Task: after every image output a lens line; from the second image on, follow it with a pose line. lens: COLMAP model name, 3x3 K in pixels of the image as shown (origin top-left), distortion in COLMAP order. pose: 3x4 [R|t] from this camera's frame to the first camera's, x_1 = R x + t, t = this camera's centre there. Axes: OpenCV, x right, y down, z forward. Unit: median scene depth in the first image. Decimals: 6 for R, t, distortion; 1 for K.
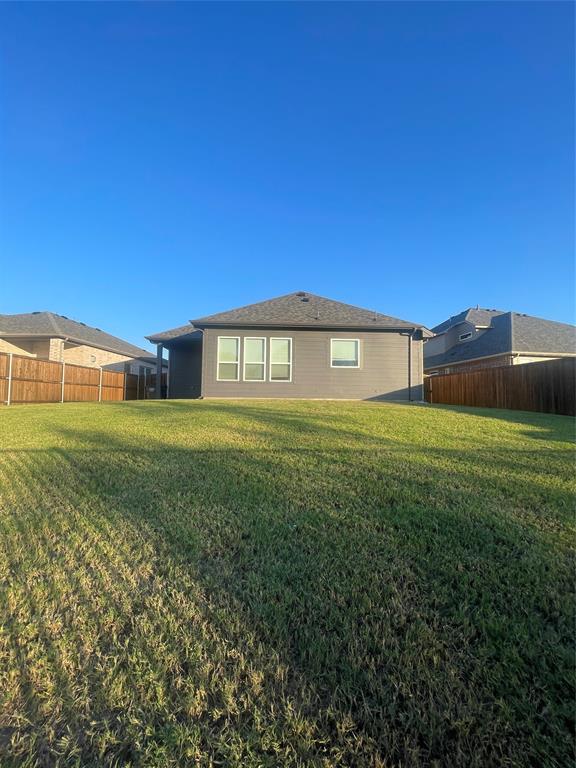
lens RADIAL K [[308.4, 0, 285.9], [0, 308.4, 383.6], [0, 0, 1]] dist [-0.008316, 0.000346]
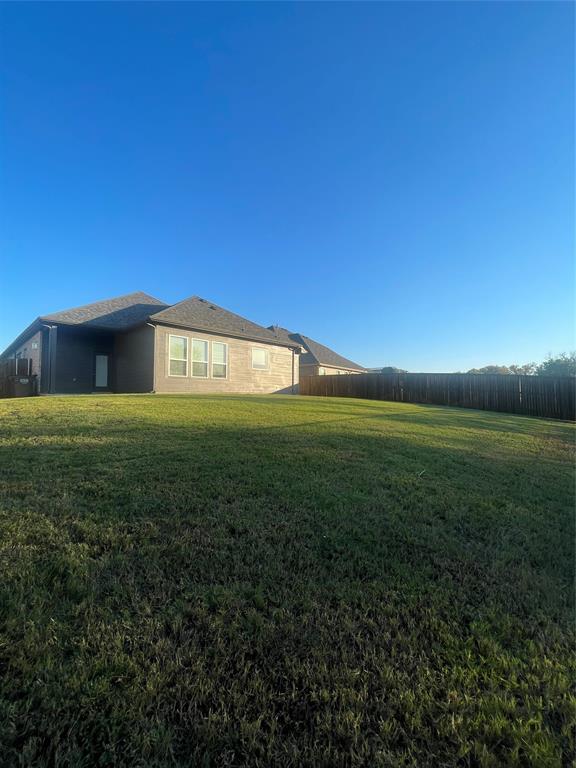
lens RADIAL K [[308.4, 0, 288.5], [0, 308.4, 383.7], [0, 0, 1]] dist [-0.008316, 0.000346]
pose [[0.696984, 0.018013, 0.716860, -0.683986], [-0.022830, 0.999735, -0.002924, 0.009780], [-0.716723, -0.014328, 0.697211, -0.028570]]
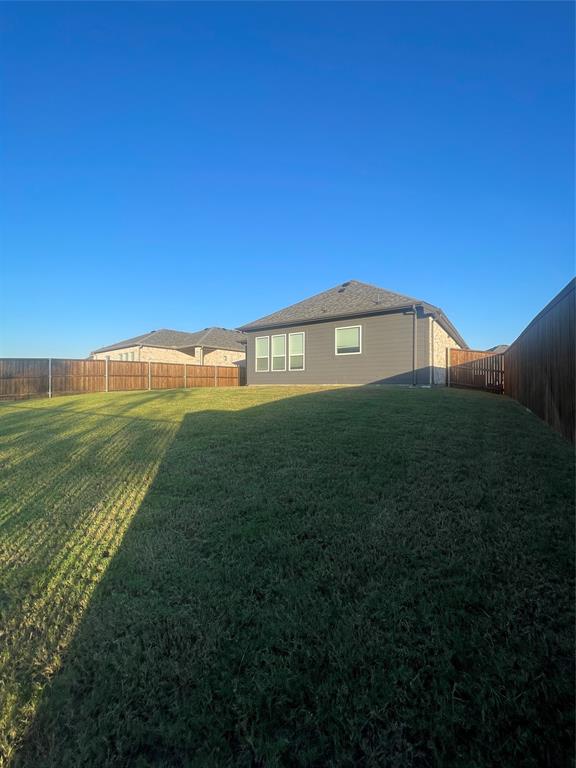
lens RADIAL K [[308.4, 0, 285.8], [0, 308.4, 384.1], [0, 0, 1]] dist [-0.008316, 0.000346]
pose [[0.799687, -0.015495, -0.600217, 0.648120], [0.044642, 0.998434, 0.033703, 0.003974], [0.598755, -0.053747, 0.799127, 0.034585]]
